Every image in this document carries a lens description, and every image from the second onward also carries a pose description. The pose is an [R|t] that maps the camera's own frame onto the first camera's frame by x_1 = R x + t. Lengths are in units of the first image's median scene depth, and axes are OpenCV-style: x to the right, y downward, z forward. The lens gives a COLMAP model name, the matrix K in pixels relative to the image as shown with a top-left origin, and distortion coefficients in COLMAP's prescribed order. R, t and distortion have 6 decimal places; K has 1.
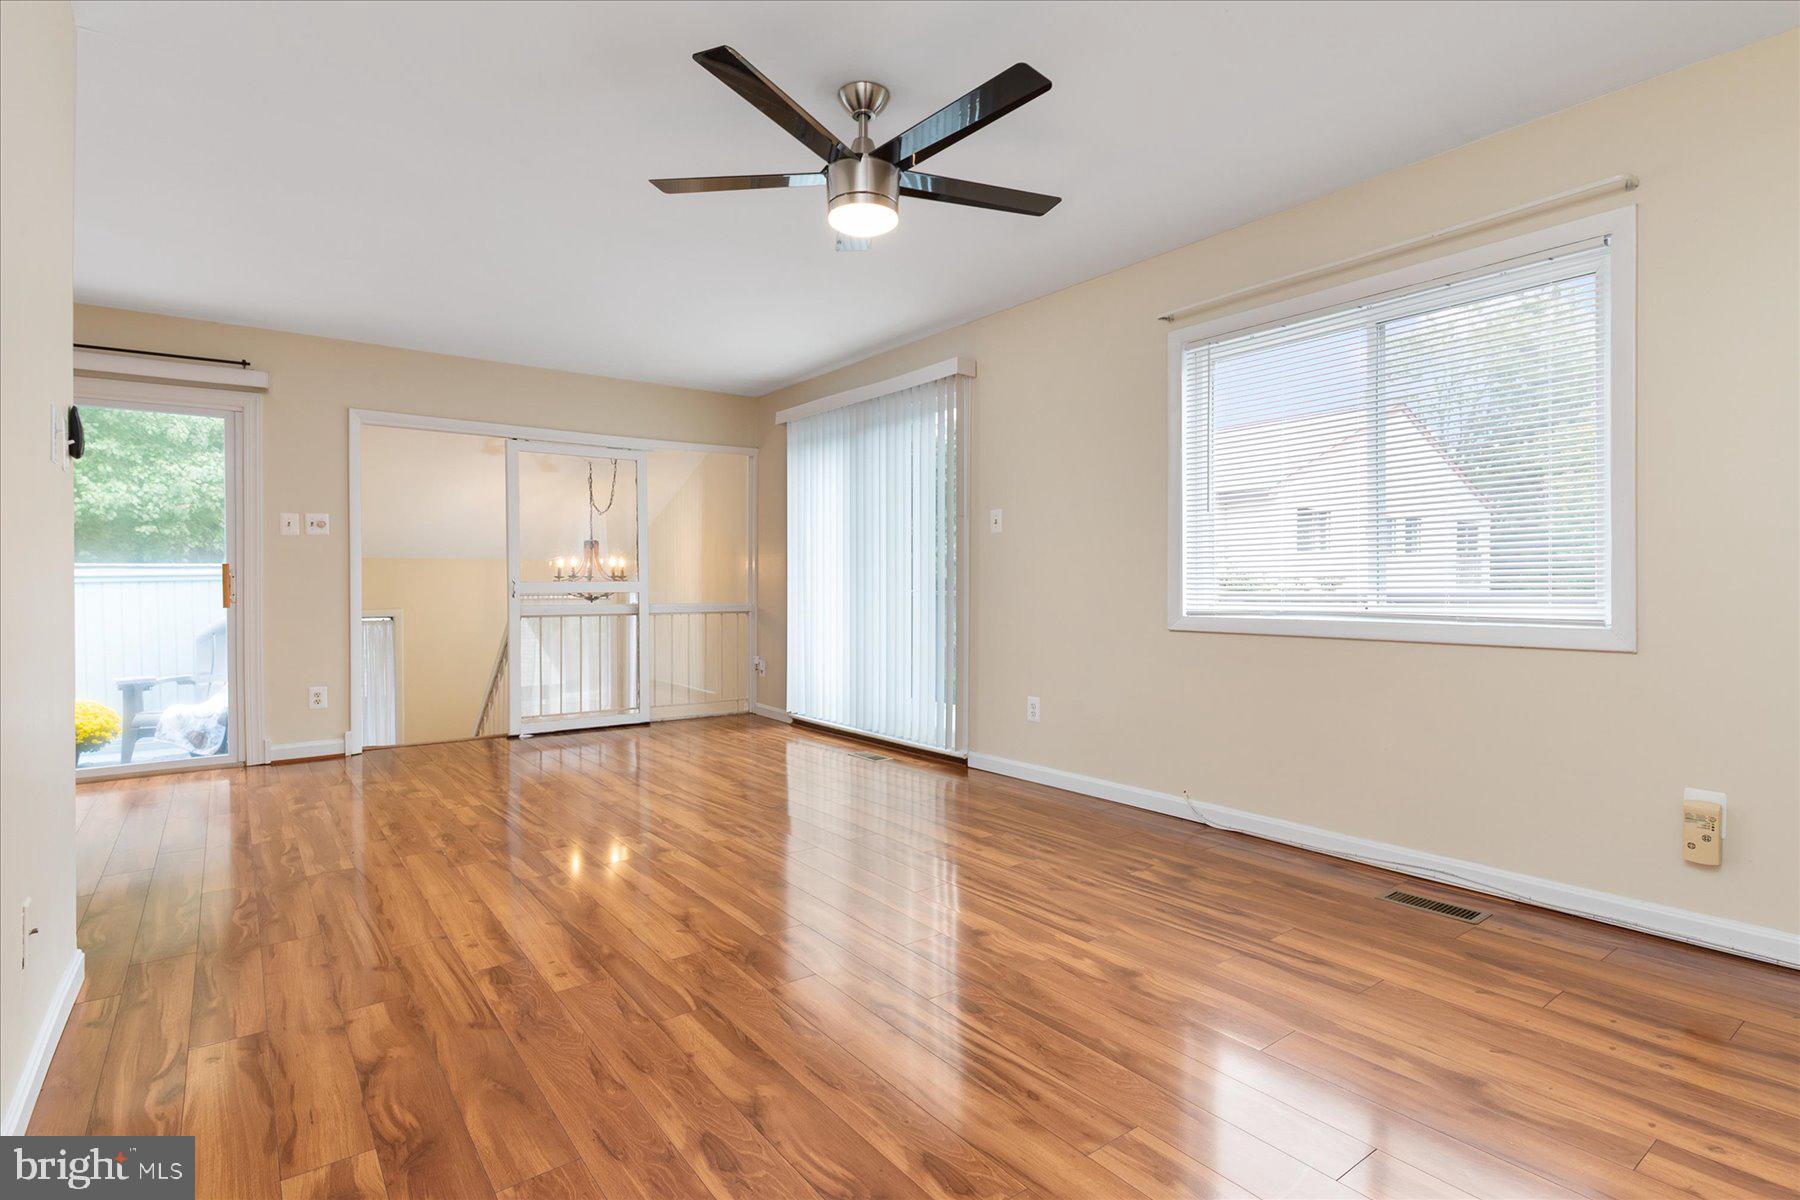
lens RADIAL K [[904.6, 0, 903.1], [0, 904.6, 588.9], [0, 0, 1]] dist [0.000313, -0.000093]
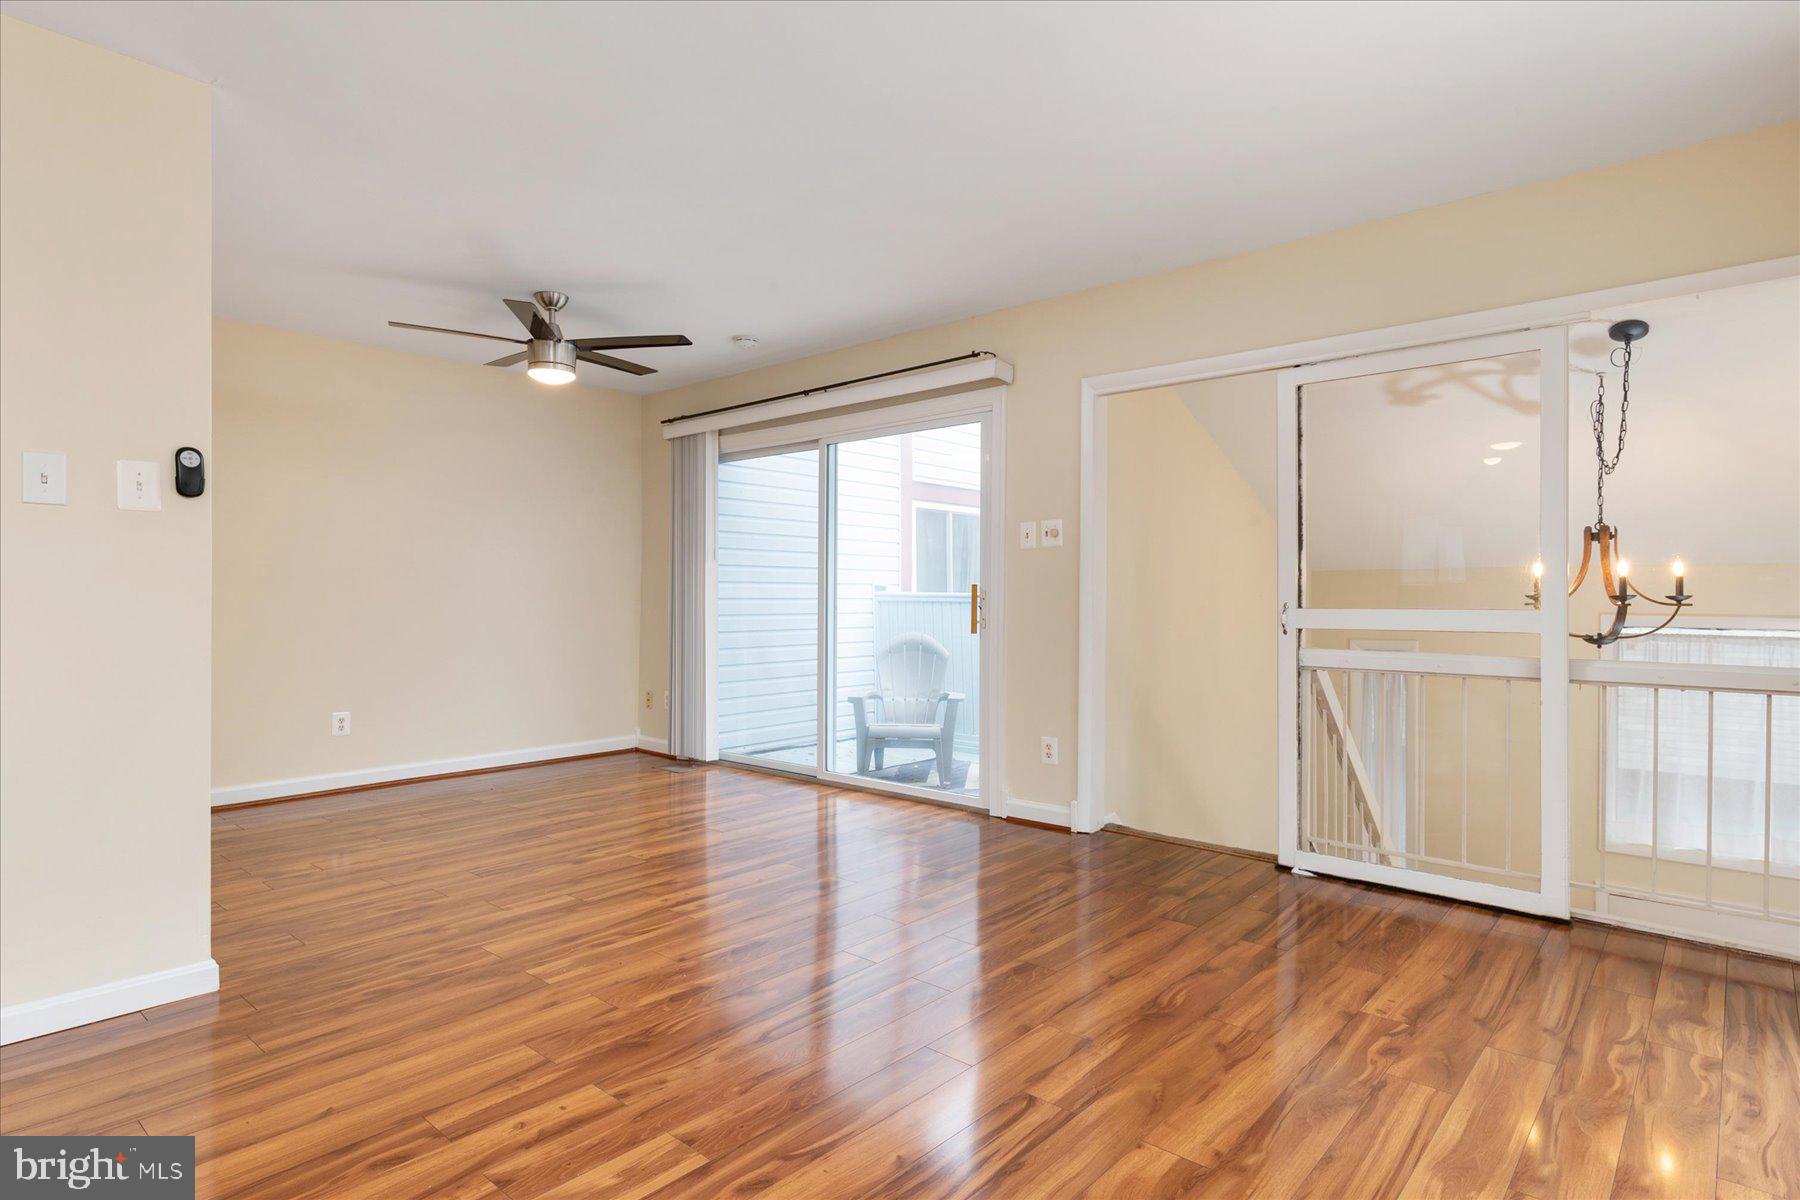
lens RADIAL K [[956.7, 0, 900.0], [0, 956.7, 600.0], [0, 0, 1]] dist [0.006986, -0.000412]
pose [[0.191279, 0.007341, -0.981508, 0.161701], [-0.007050, 0.999957, 0.006105, -0.017399], [0.981510, 0.005752, 0.191322, 0.731329]]
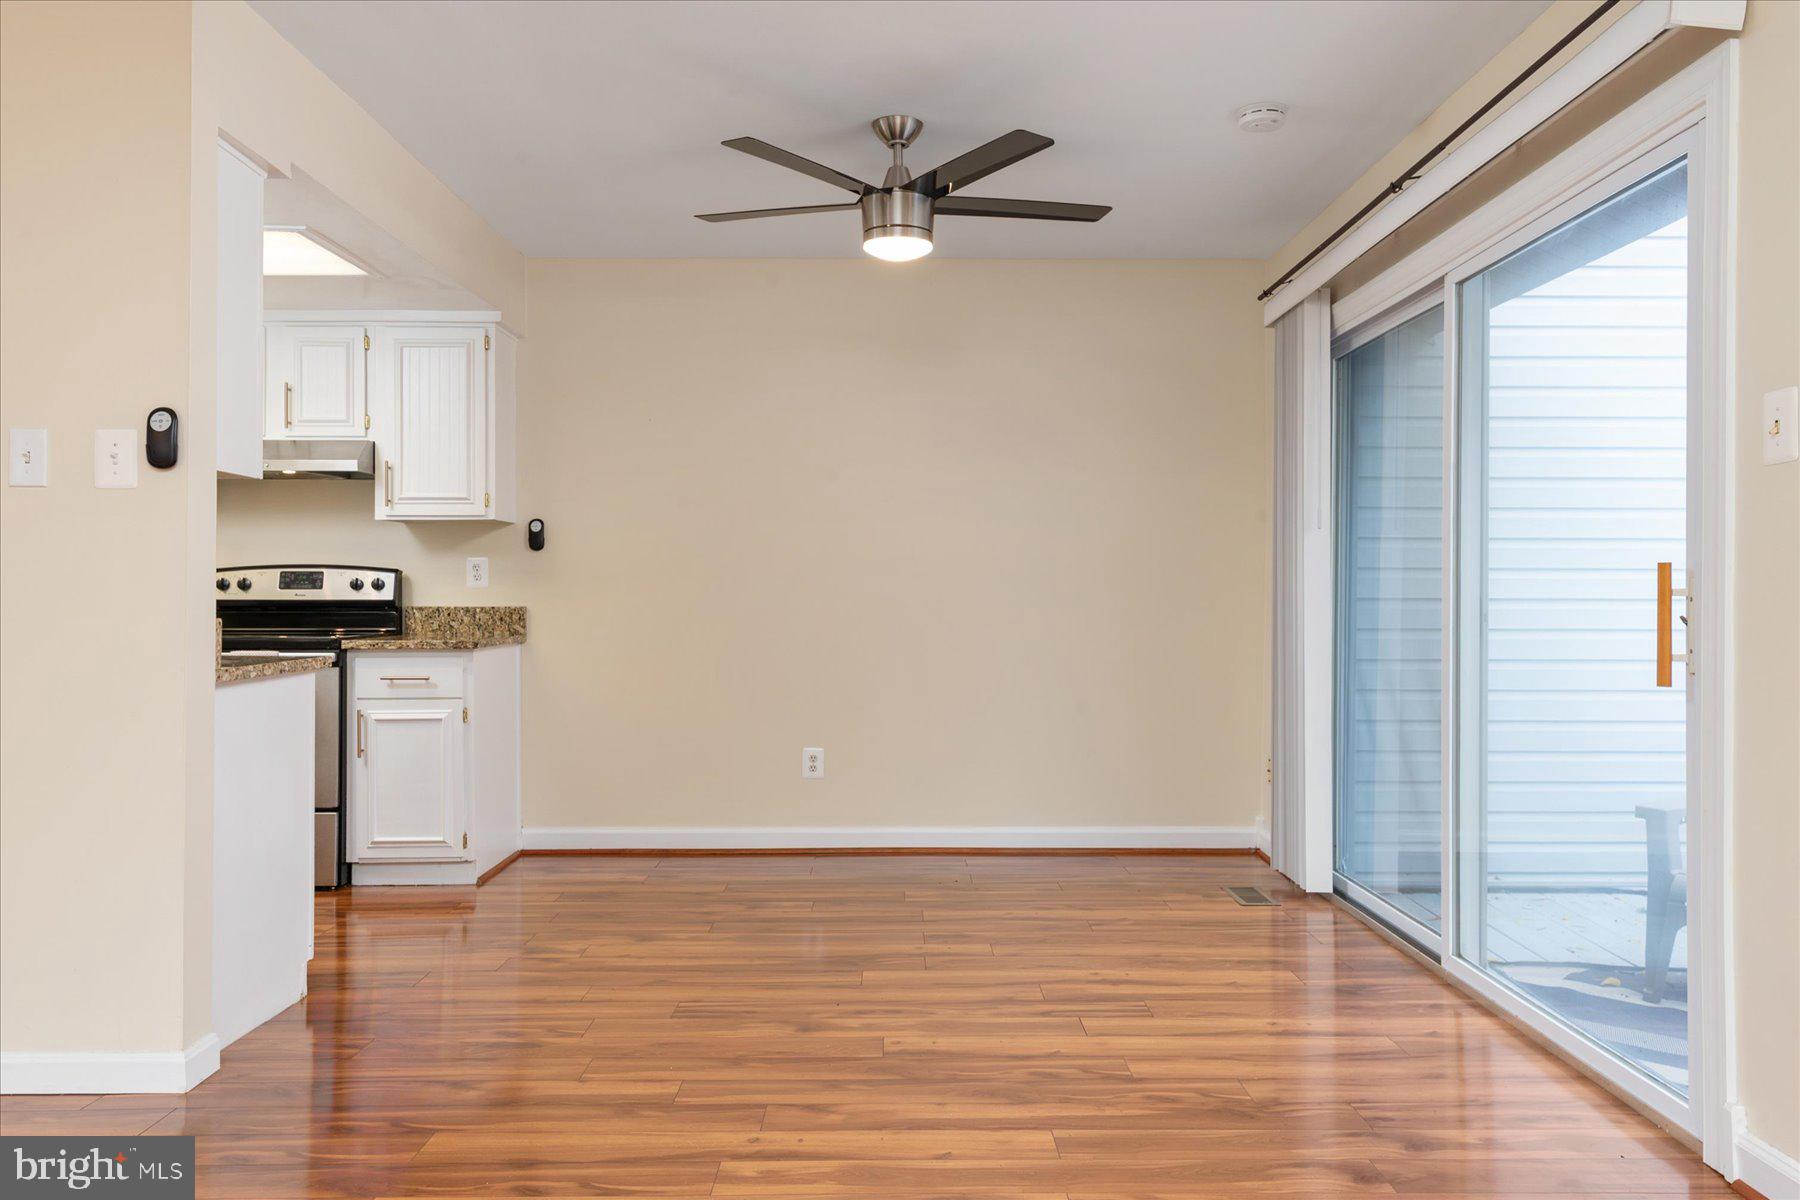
lens RADIAL K [[1330.2, 0, 901.2], [0, 1330.2, 576.6], [0, 0, 1]] dist [0.009777, 0.007672]
pose [[-0.601892, -0.009592, -0.798520, -0.143732], [-0.003811, 0.999951, -0.009139, -0.015960], [0.798569, -0.002457, -0.601899, 1.053982]]
